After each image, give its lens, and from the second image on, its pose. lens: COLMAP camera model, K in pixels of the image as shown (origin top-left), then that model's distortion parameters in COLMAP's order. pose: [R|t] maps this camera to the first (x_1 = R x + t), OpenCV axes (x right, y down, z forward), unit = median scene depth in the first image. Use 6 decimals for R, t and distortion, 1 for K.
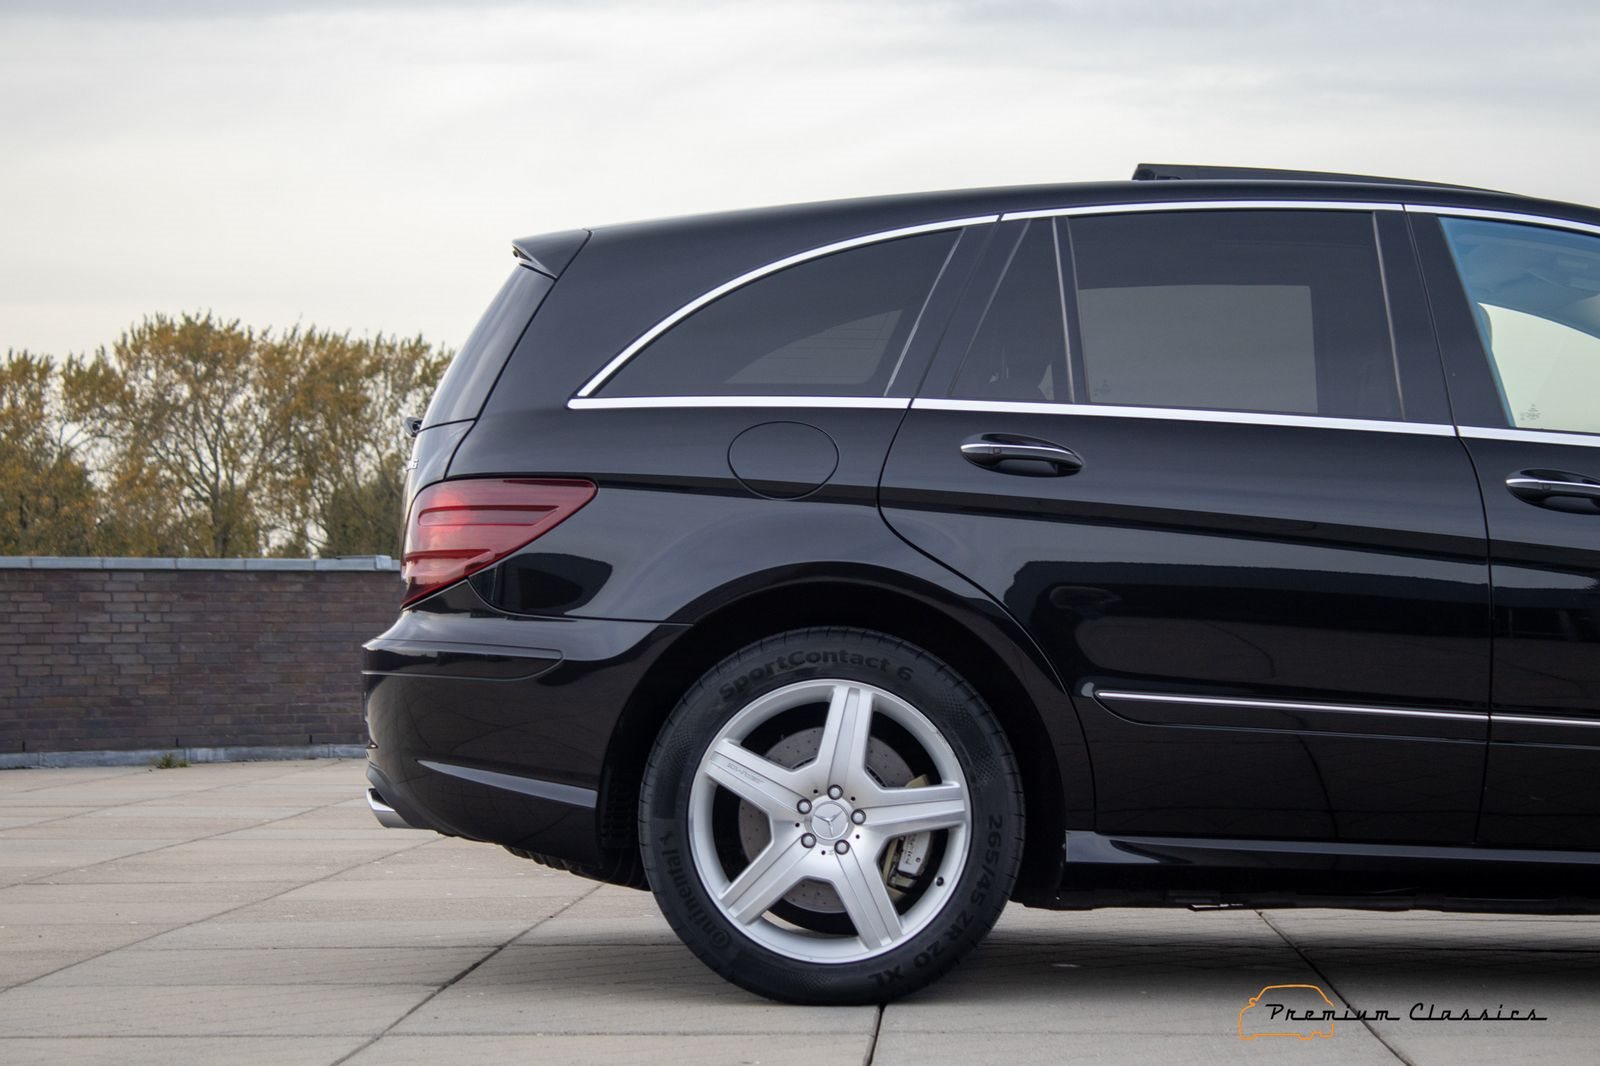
lens RADIAL K [[4012.0, 0, 793.9], [0, 4012.0, 538.4], [0, 0, 1]] dist [0.076233, 0.000000]
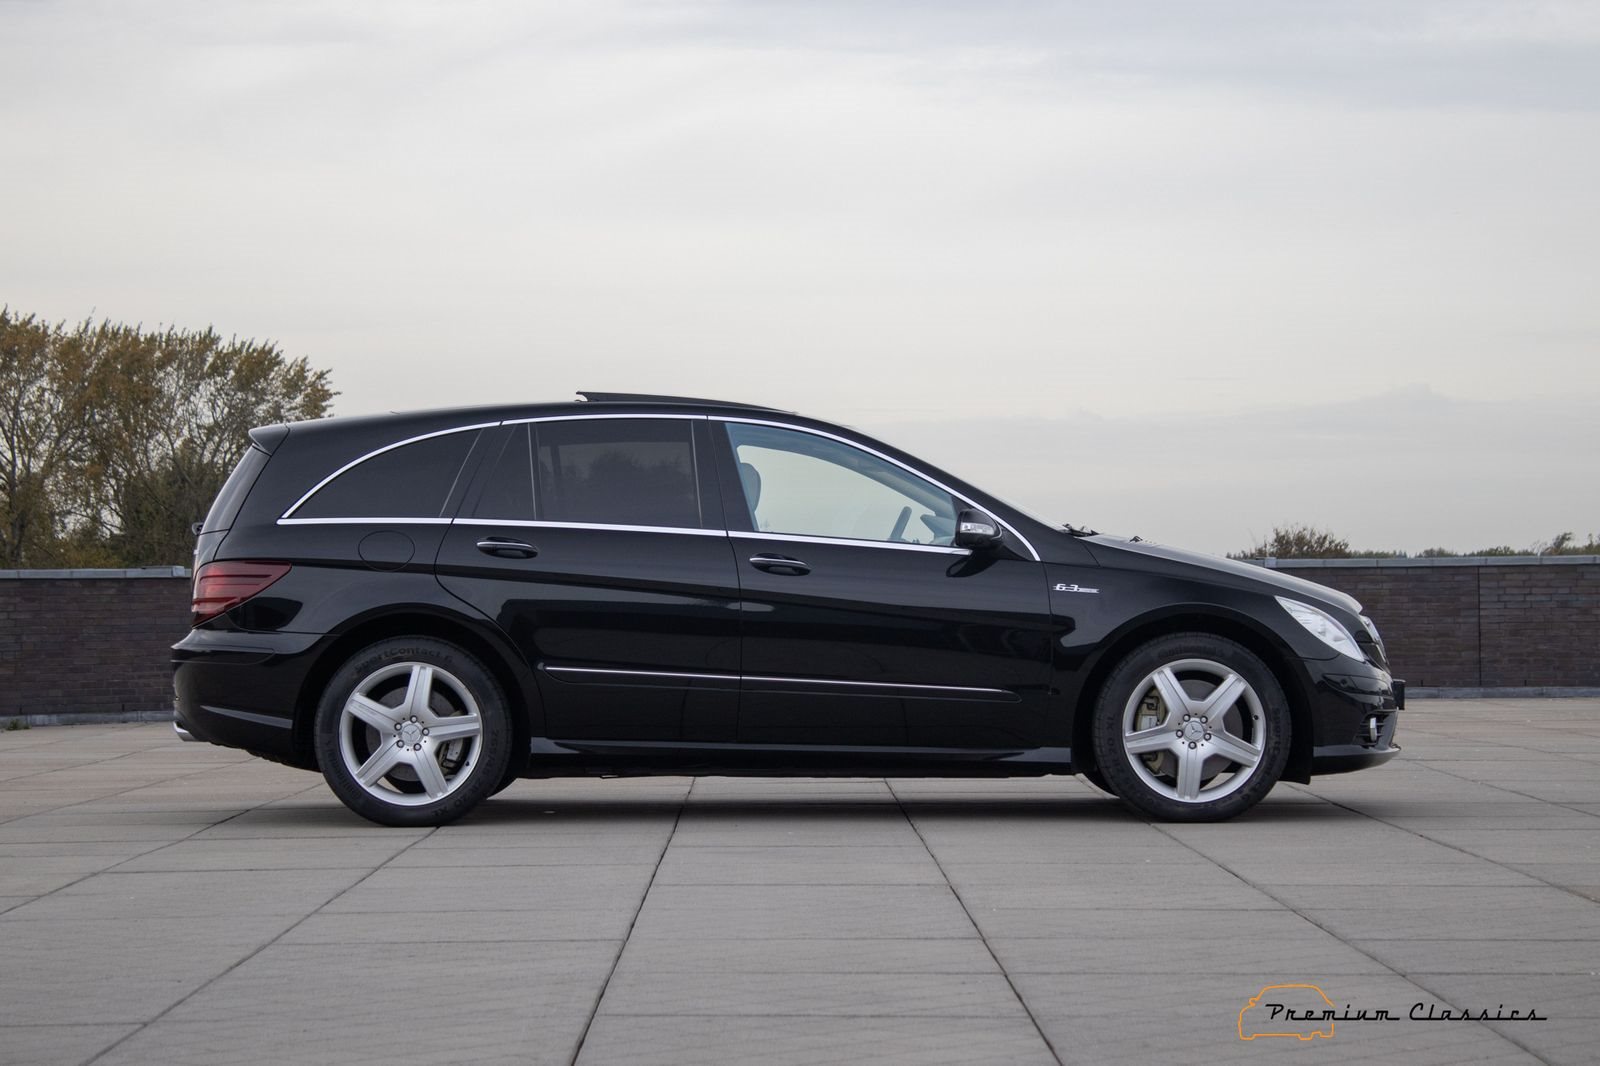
lens RADIAL K [[4012.0, 0, 811.4], [0, 4012.0, 521.3], [0, 0, 1]] dist [0.076233, 0.000000]
pose [[0.998454, -0.008091, 0.054986, 0.096175], [0.007952, 0.999965, 0.002739, -0.037395], [-0.055006, -0.002298, 0.998483, -0.966678]]
